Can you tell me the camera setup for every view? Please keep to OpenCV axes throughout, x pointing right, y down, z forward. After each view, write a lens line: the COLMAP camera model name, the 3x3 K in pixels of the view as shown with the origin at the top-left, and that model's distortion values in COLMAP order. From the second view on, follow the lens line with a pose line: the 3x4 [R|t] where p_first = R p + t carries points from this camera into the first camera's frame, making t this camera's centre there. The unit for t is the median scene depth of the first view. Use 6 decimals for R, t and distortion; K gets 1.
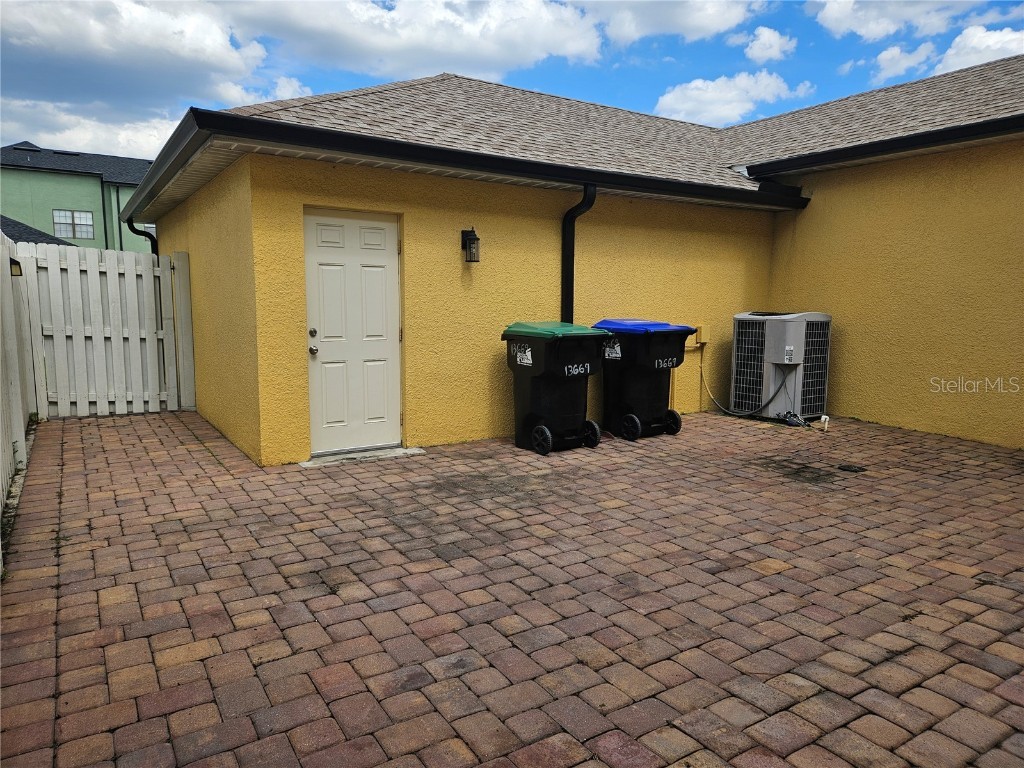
lens RADIAL K [[680.3, 0, 505.9], [0, 680.3, 383.5], [0, 0, 1]] dist [0.069791, -0.058706]
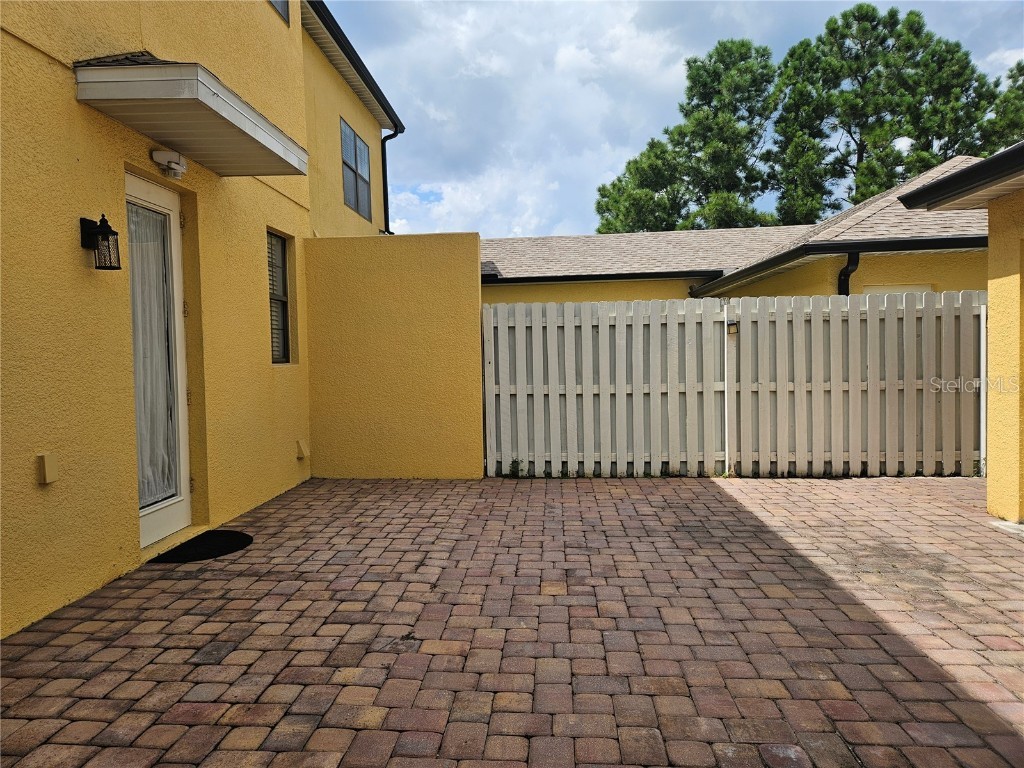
lens RADIAL K [[680.3, 0, 503.7], [0, 680.3, 381.9], [0, 0, 1]] dist [0.069791, -0.058706]
pose [[-0.591198, 0.037267, -0.805665, 0.965465], [-0.087366, 0.990095, 0.109907, -0.128508], [0.801780, 0.135364, -0.582087, 1.137369]]
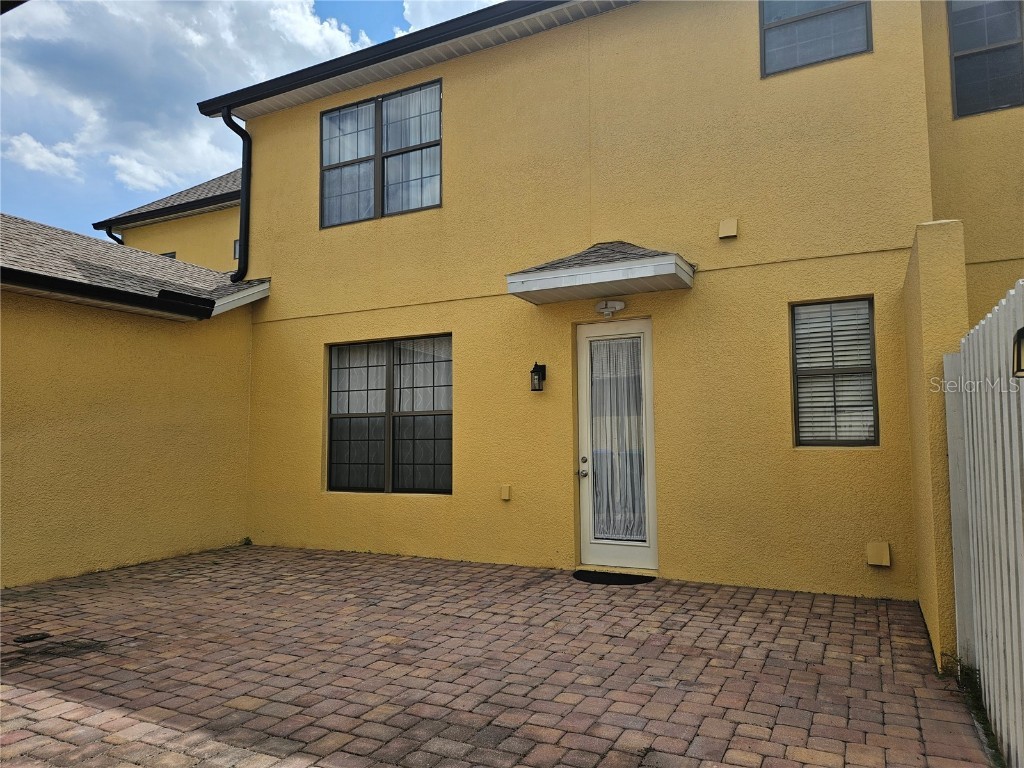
lens RADIAL K [[680.3, 0, 520.6], [0, 680.3, 390.2], [0, 0, 1]] dist [0.069791, -0.058706]
pose [[-0.521926, 0.058289, 0.850997, -0.662742], [0.109549, 0.993981, -0.000895, -0.134155], [-0.845927, 0.092758, -0.525170, 1.071392]]
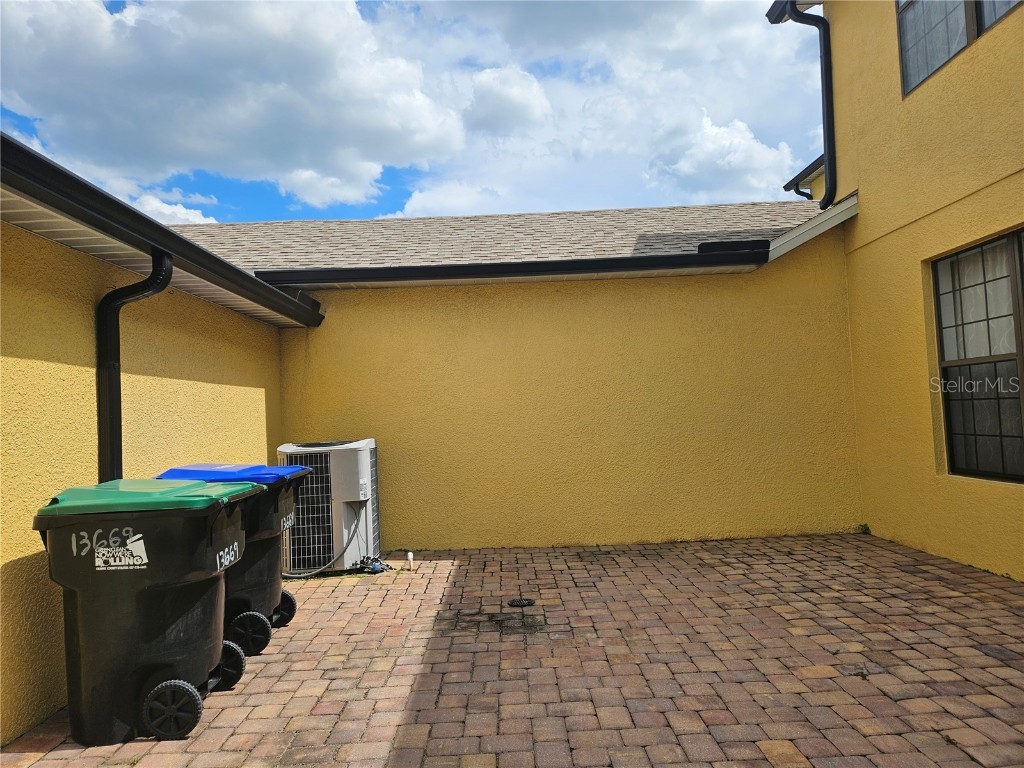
lens RADIAL K [[680.3, 0, 508.8], [0, 680.3, 379.8], [0, 0, 1]] dist [0.069791, -0.058706]
pose [[0.523165, 0.012338, 0.852142, -0.332383], [0.156291, 0.981548, -0.110165, -0.080854], [-0.837777, 0.190817, 0.511584, 0.581169]]
